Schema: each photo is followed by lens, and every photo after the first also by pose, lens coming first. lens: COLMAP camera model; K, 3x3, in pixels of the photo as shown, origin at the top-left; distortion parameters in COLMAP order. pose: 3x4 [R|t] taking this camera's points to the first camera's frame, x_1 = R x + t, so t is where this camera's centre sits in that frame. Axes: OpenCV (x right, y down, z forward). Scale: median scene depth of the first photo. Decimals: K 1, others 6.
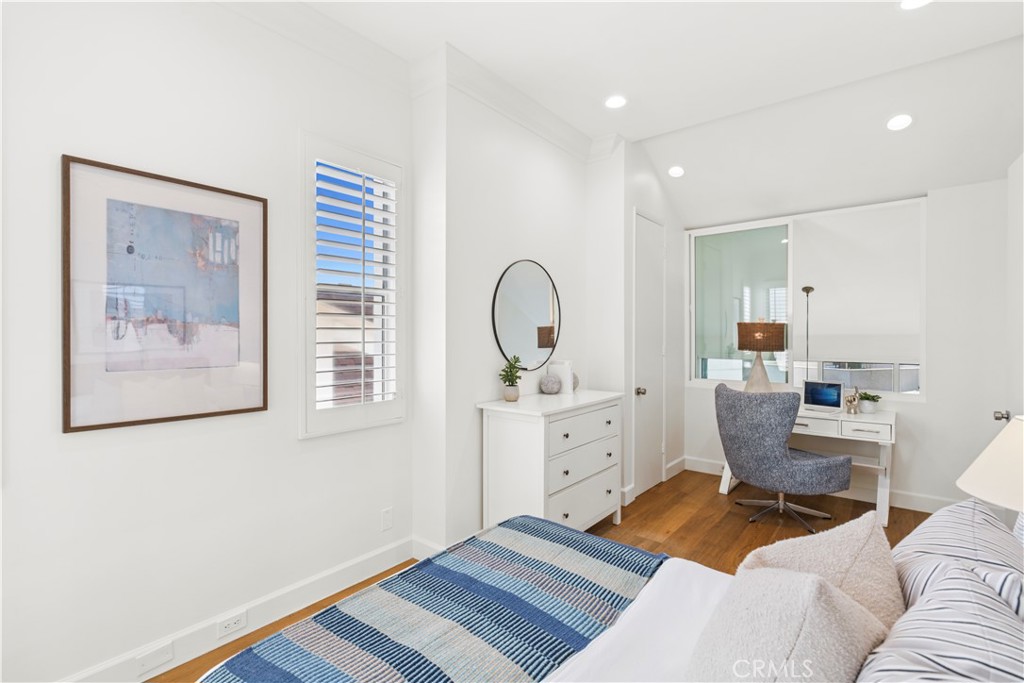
lens RADIAL K [[467.8, 0, 506.5], [0, 467.8, 344.2], [0, 0, 1]] dist [0.000434, 0.000234]
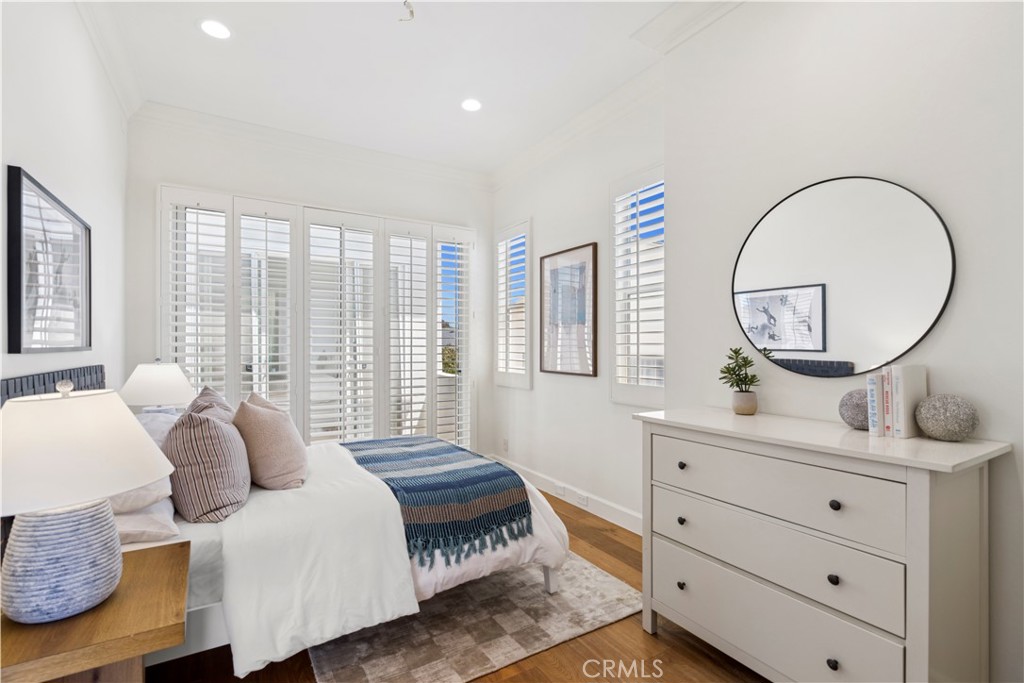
lens RADIAL K [[467.8, 0, 506.5], [0, 467.8, 344.2], [0, 0, 1]] dist [0.000434, 0.000234]
pose [[-0.332296, -0.000223, -0.943175, 1.049363], [-0.011769, 0.999923, 0.003911, 0.029142], [0.943102, 0.012400, -0.332273, 1.229293]]
